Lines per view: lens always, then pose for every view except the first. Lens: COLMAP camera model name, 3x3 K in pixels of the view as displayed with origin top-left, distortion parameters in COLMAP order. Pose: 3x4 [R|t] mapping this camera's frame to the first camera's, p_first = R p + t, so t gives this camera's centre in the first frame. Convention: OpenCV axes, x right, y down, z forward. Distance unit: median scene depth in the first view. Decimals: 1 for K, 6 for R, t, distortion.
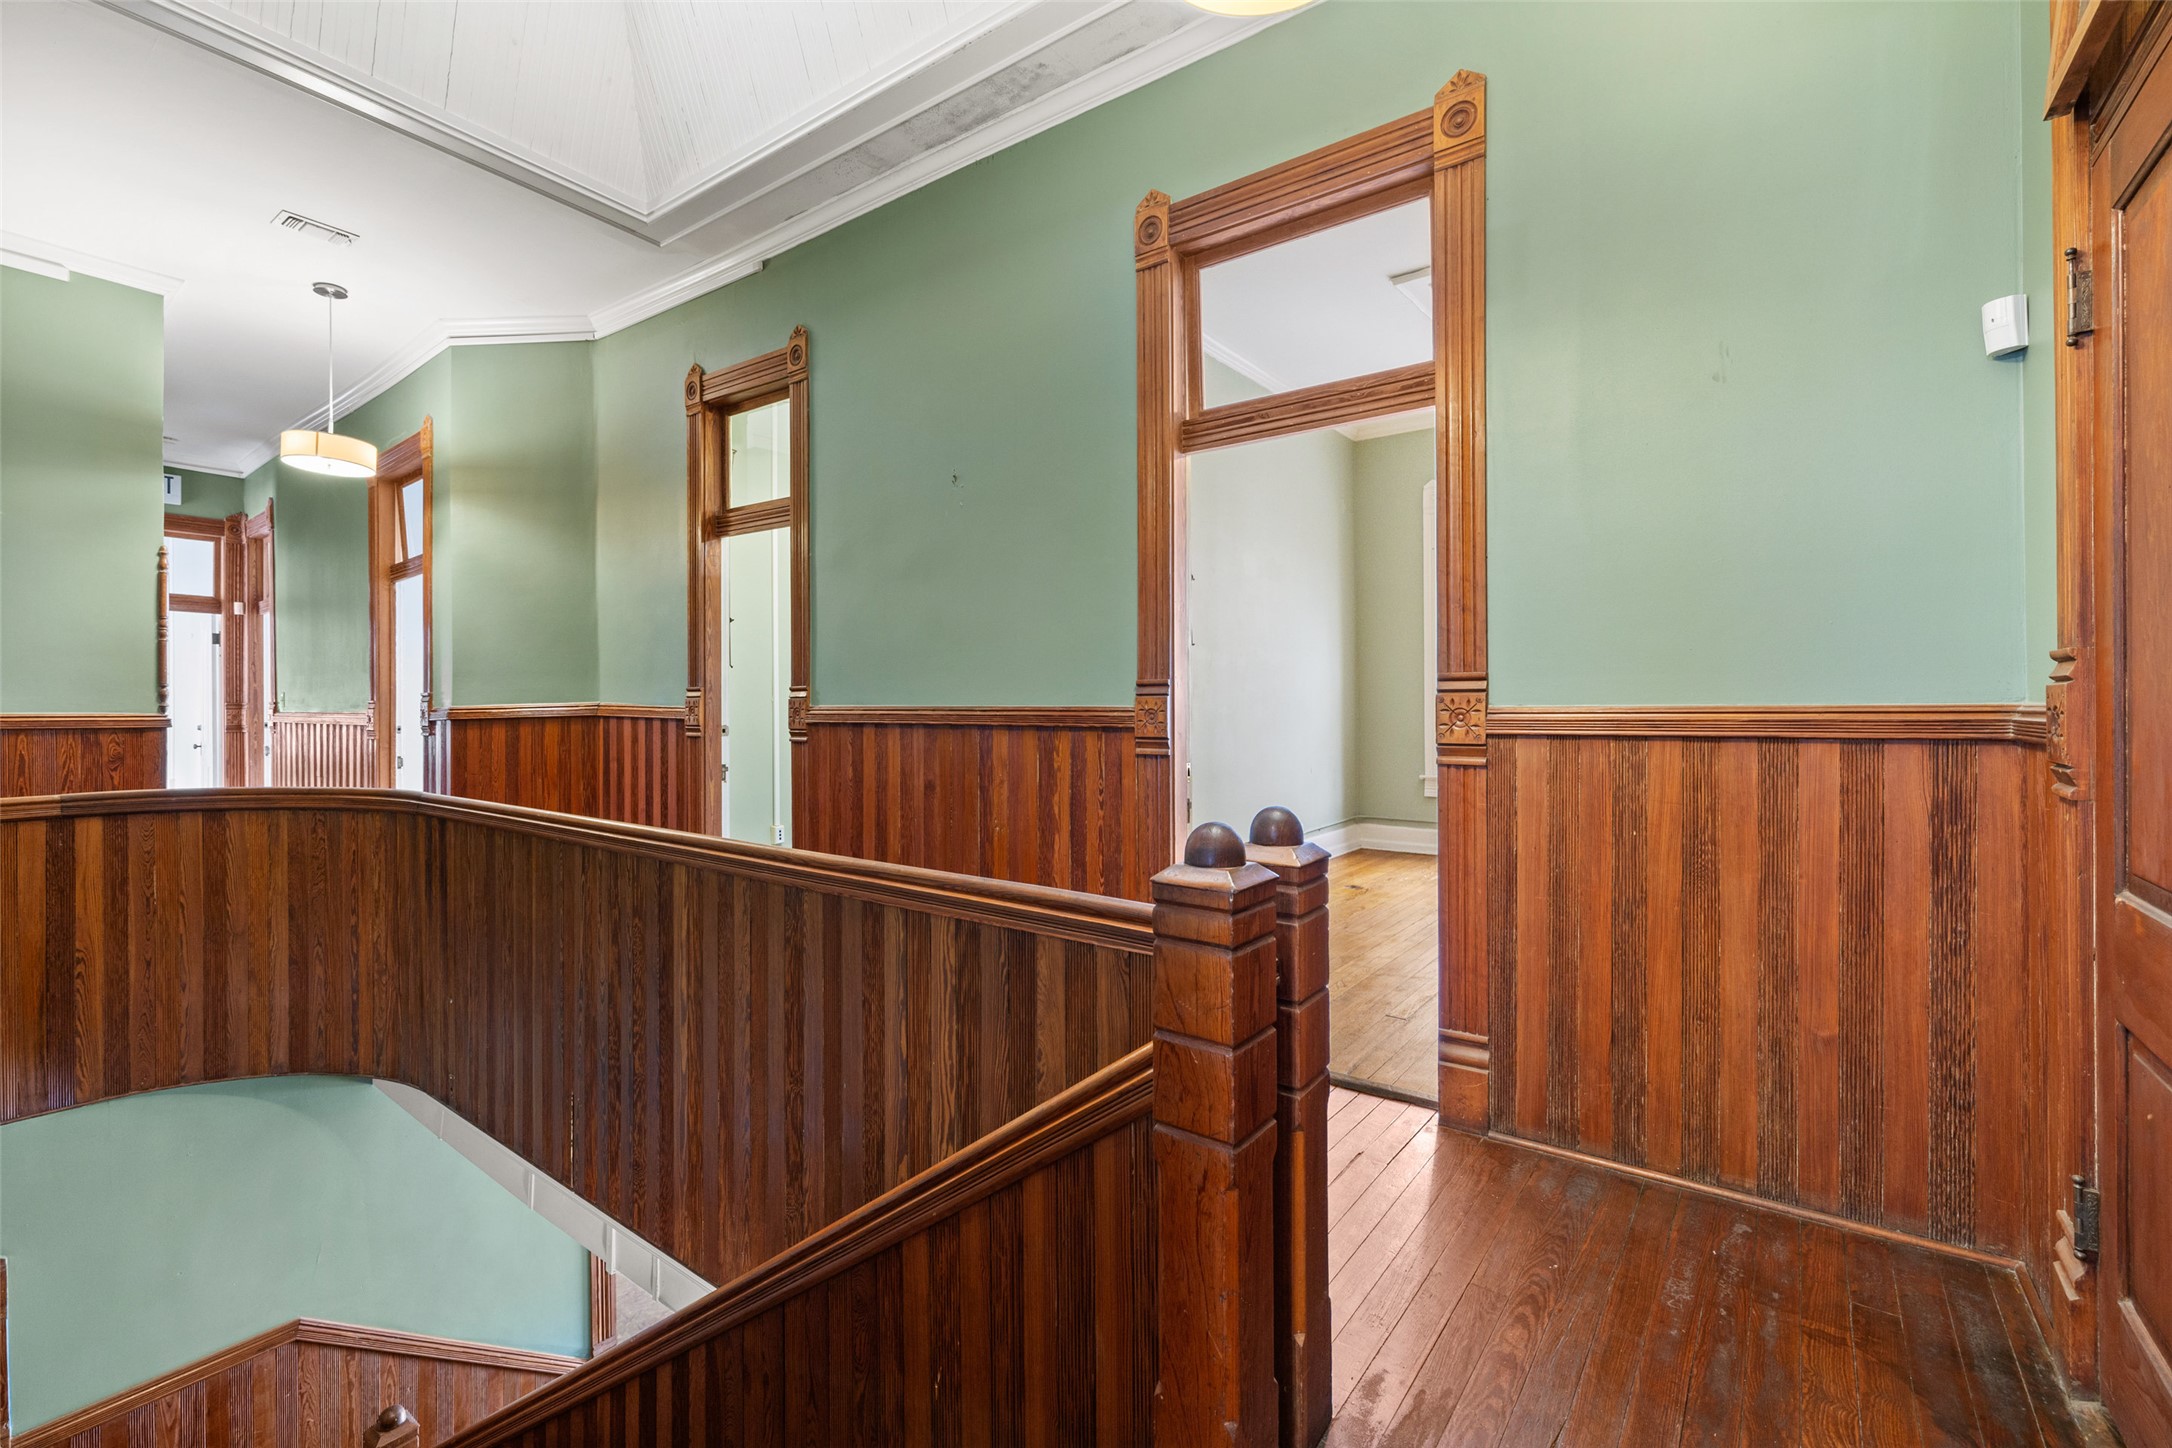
lens RADIAL K [[920.7, 0, 1082.5], [0, 920.7, 709.2], [0, 0, 1]] dist [-0.000543, -0.000684]
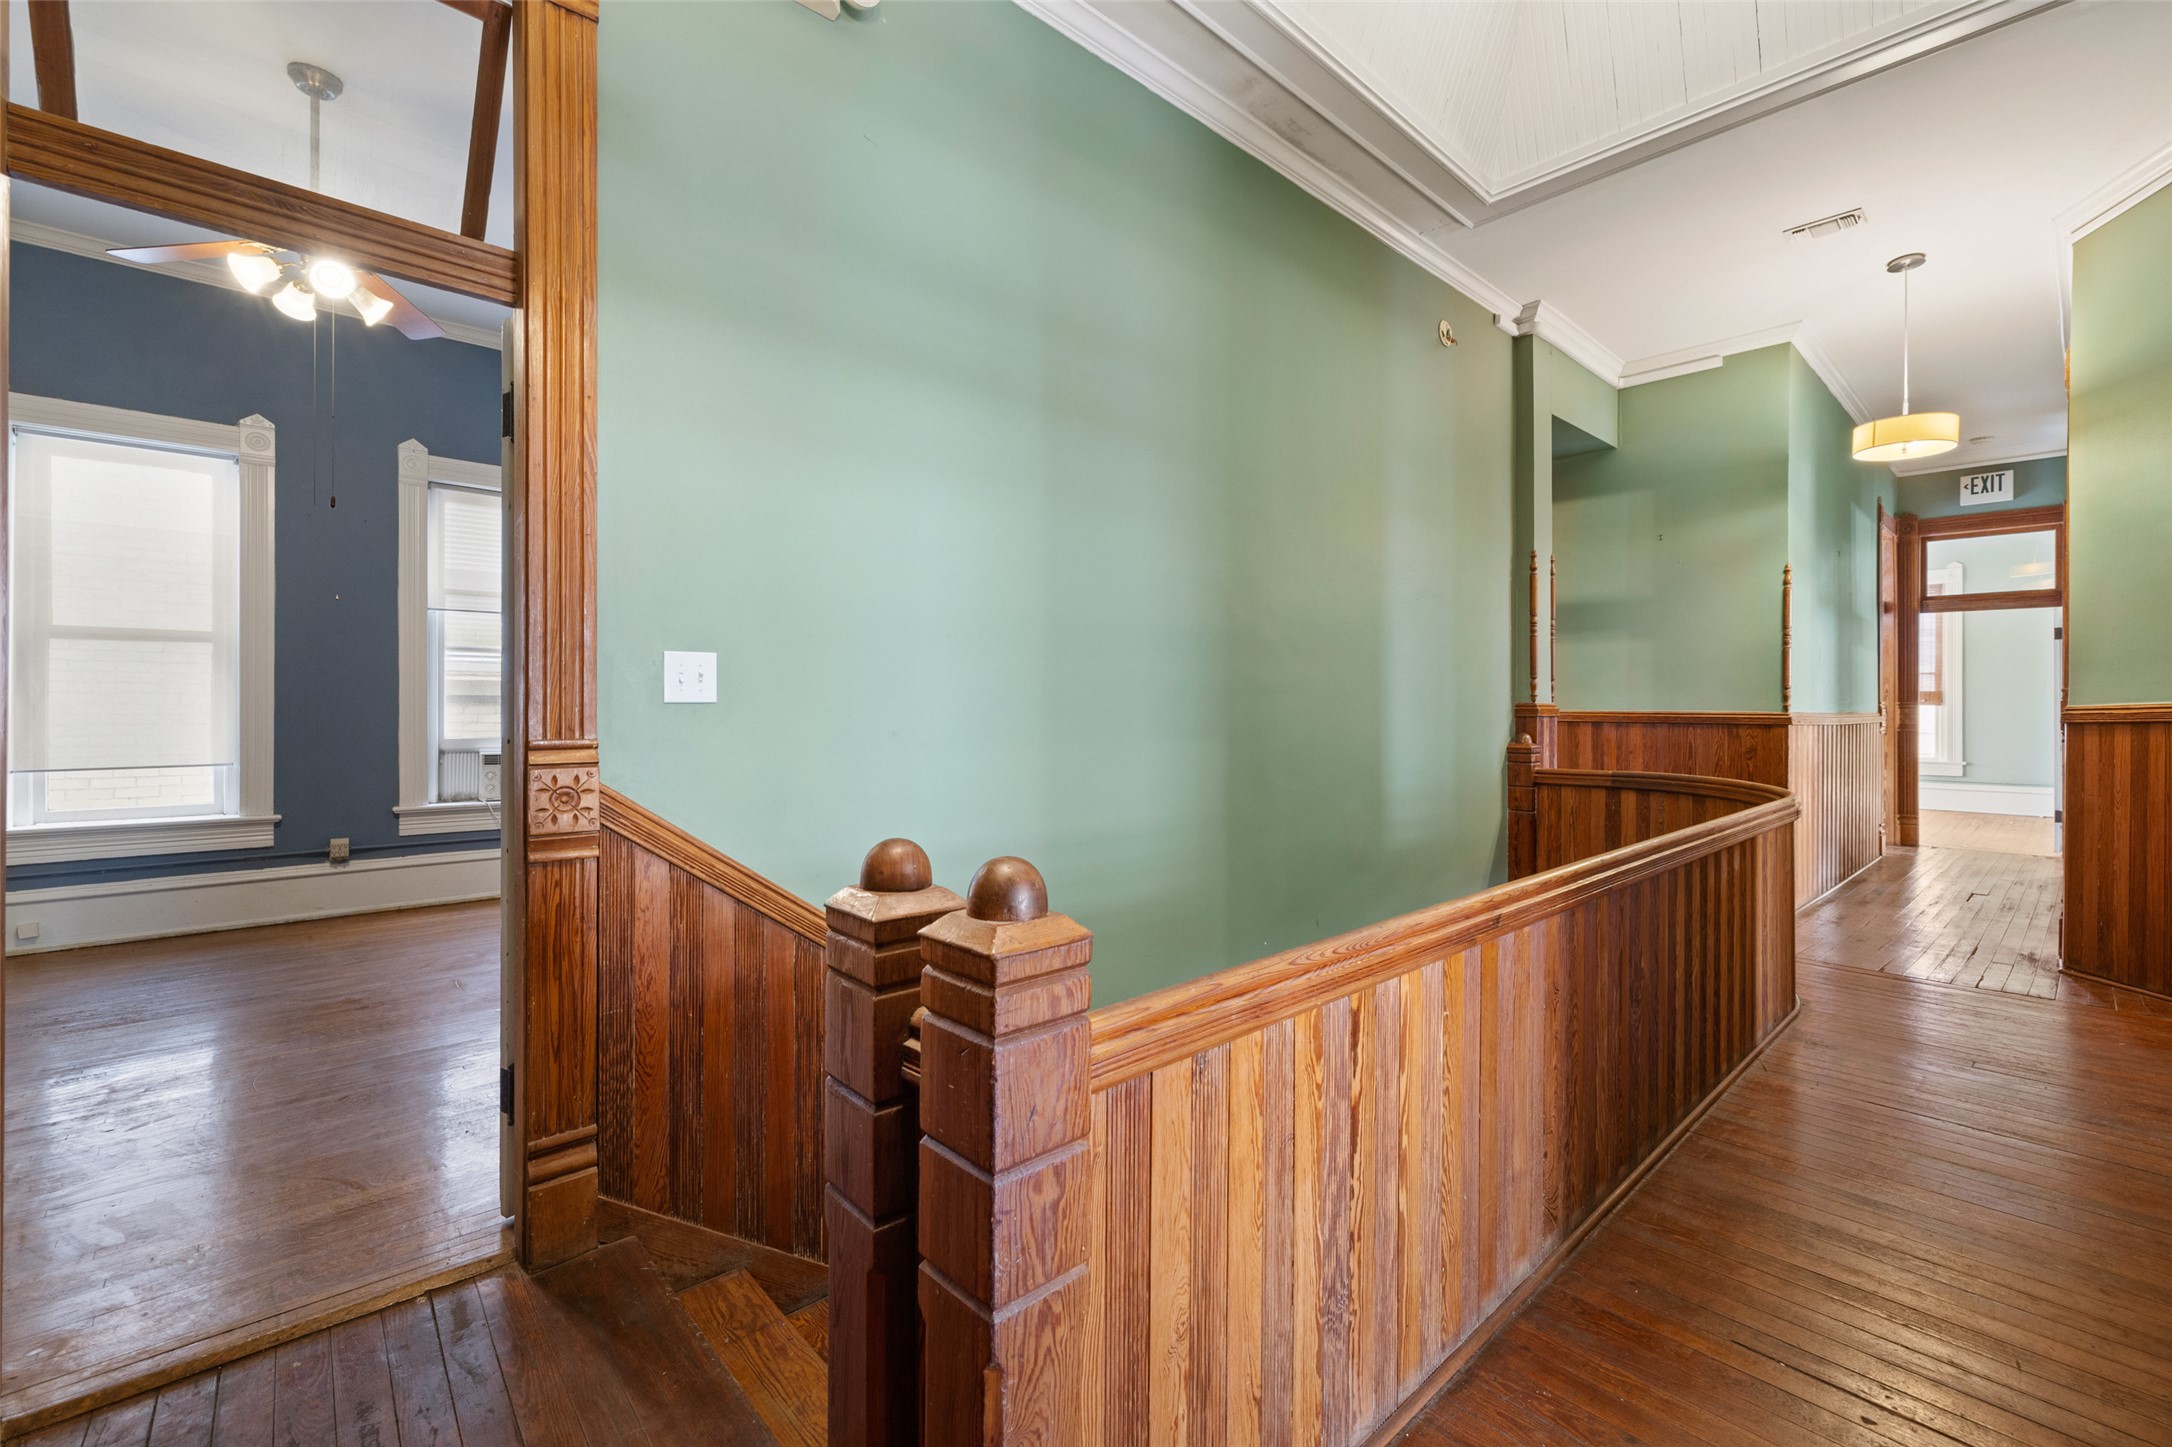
lens RADIAL K [[920.7, 0, 1090.6], [0, 920.7, 716.1], [0, 0, 1]] dist [-0.000543, -0.000684]
pose [[-0.201775, 0.009565, -0.979385, 0.283029], [-0.003280, 0.999940, 0.010441, 0.000381], [0.979426, 0.005319, -0.201732, 0.390112]]
